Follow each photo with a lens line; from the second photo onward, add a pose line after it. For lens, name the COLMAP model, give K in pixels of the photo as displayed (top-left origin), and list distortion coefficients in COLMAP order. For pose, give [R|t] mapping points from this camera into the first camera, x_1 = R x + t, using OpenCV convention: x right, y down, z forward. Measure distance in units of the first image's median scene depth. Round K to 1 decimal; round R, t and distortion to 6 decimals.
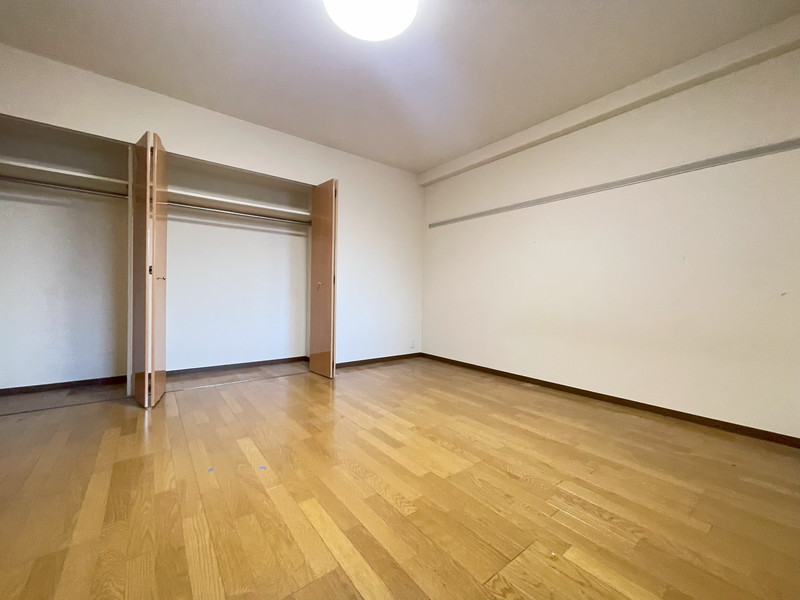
lens RADIAL K [[323.2, 0, 397.4], [0, 323.2, 296.0], [0, 0, 1]] dist [-0.001562, 0.000780]
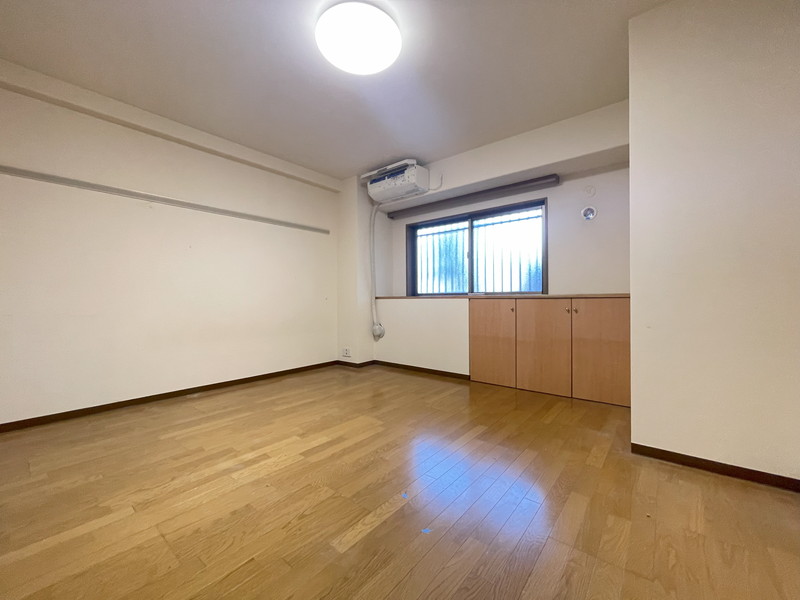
lens RADIAL K [[323.2, 0, 399.3], [0, 323.2, 300.4], [0, 0, 1]] dist [-0.001562, 0.000780]
pose [[-0.236685, -0.012367, 0.971508, -0.816489], [-0.000004, 0.999919, 0.012728, -0.023127], [-0.971586, 0.003009, -0.236666, 0.772567]]
